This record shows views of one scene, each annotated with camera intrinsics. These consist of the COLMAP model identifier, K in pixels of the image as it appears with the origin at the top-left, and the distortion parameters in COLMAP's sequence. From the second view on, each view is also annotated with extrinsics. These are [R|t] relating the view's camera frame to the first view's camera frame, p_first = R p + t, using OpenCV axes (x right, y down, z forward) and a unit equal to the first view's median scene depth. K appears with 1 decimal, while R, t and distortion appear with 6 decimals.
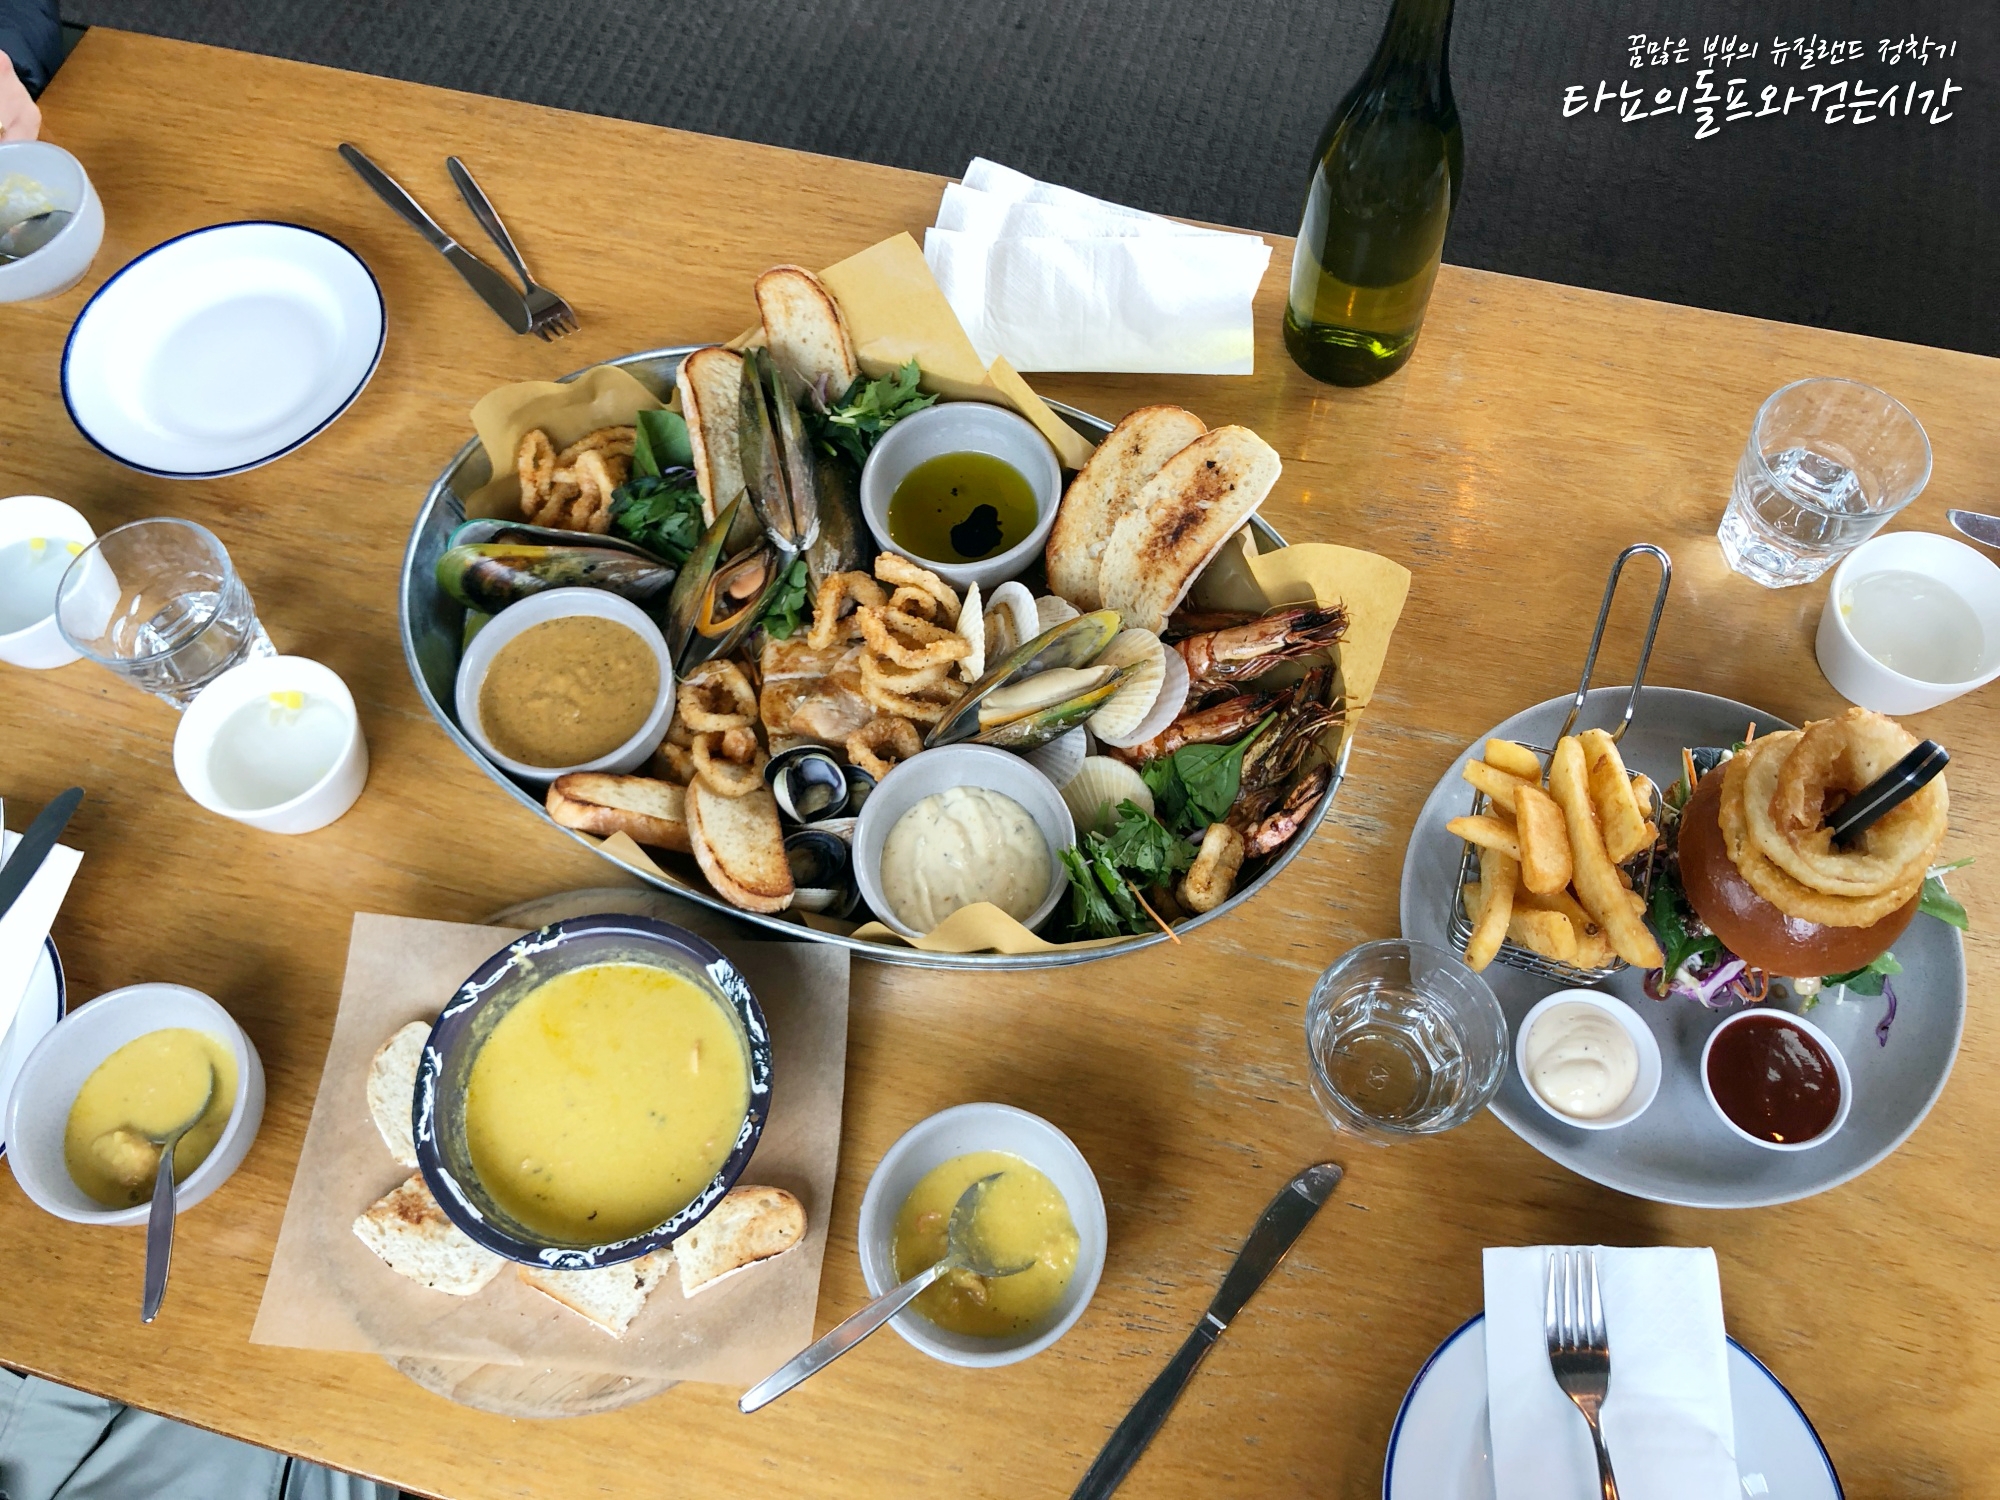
lens RADIAL K [[1637.6, 0, 1000.0], [0, 1637.6, 750.0], [0, 0, 1]] dist [0.170510, -0.535314]
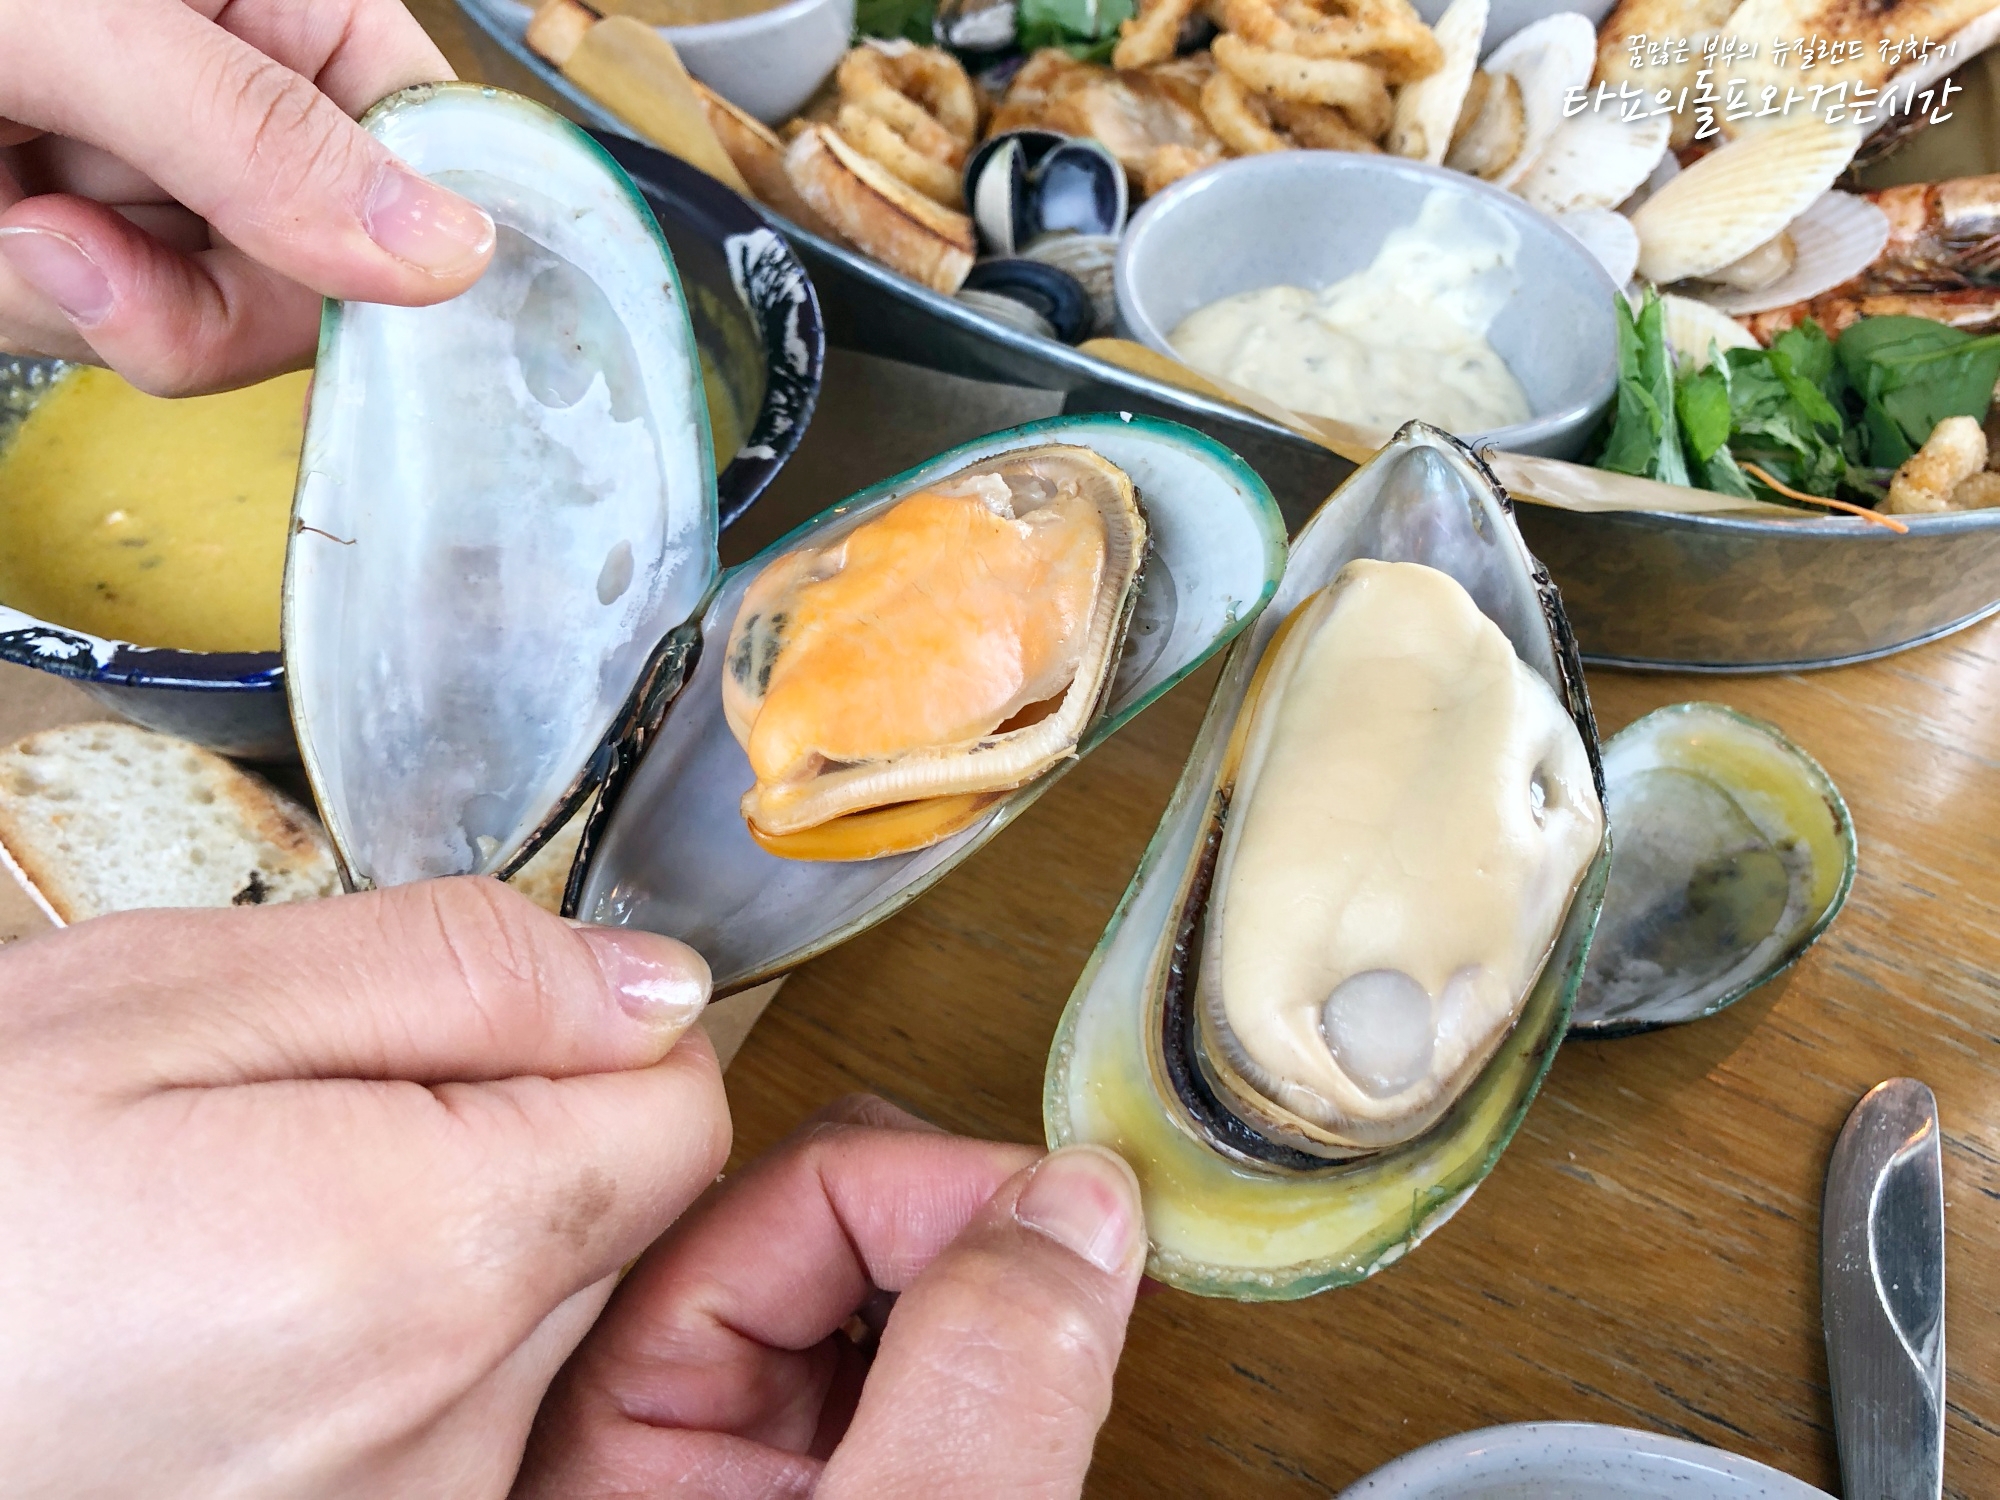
lens RADIAL K [[1659.6, 0, 1000.0], [0, 1659.6, 750.0], [0, 0, 1]] dist [0.025905, -0.041585]
pose [[0.953828, 0.273267, -0.124651, -0.026055], [-0.296792, 0.921243, -0.251446, 0.288874], [0.046123, 0.276832, 0.959811, 0.569293]]
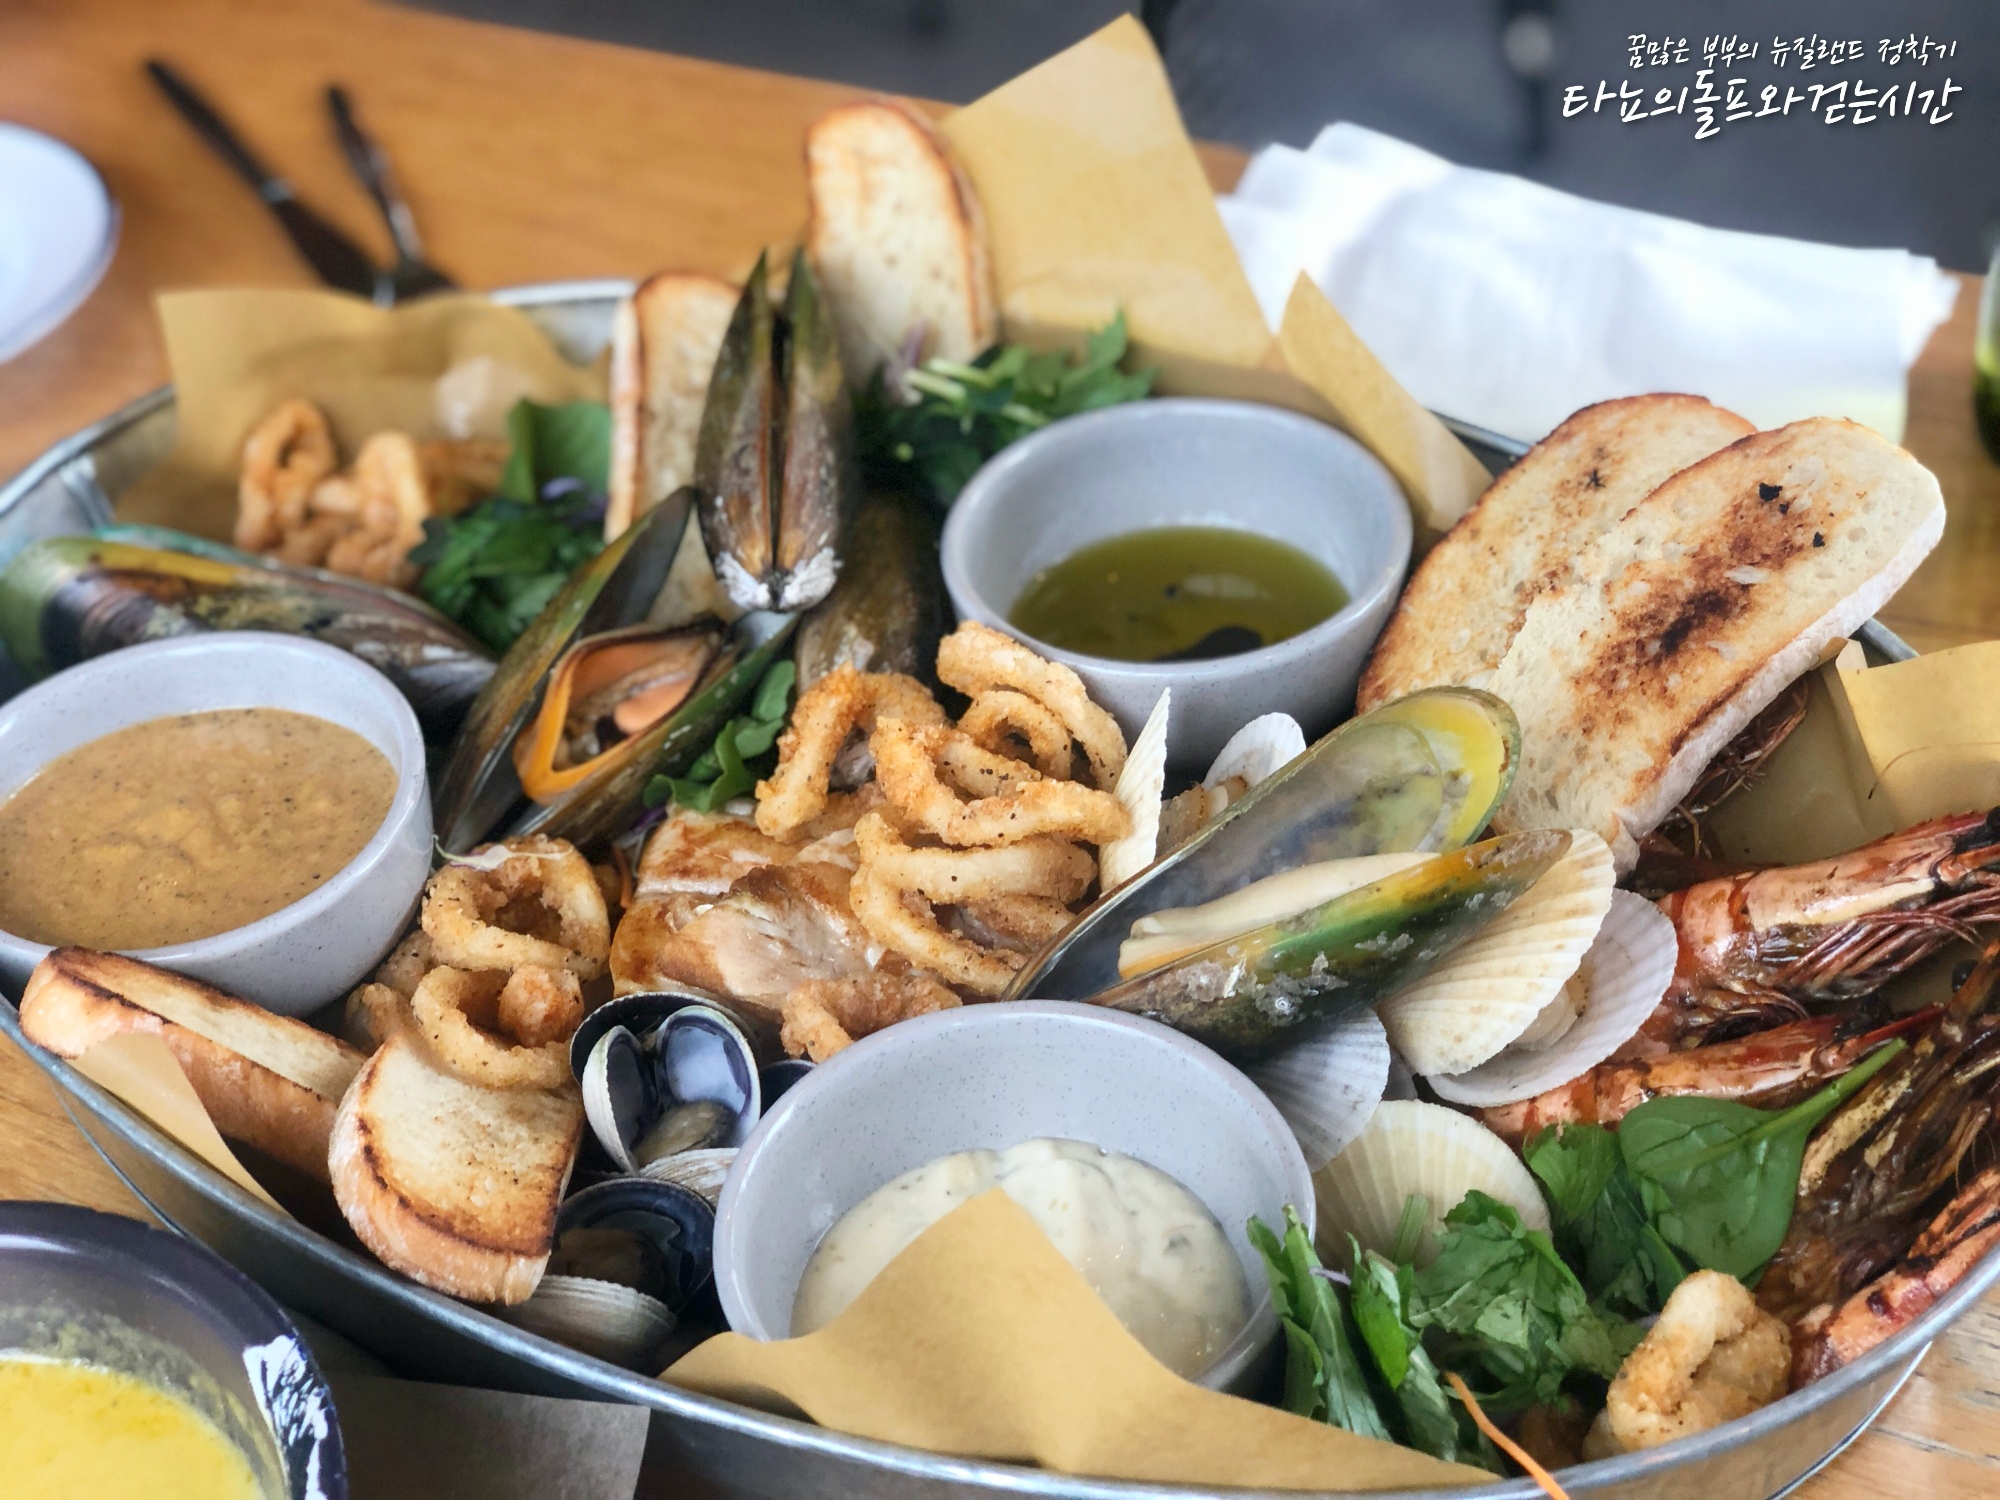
lens RADIAL K [[3048.4, 0, 1000.0], [0, 3048.4, 750.0], [0, 0, 1]] dist [0.030929, 0.075134]
pose [[0.978659, 0.097398, -0.180940, 0.084322], [-0.162714, 0.905077, -0.392886, 0.219645], [0.125498, 0.413944, 0.901610, 0.310867]]
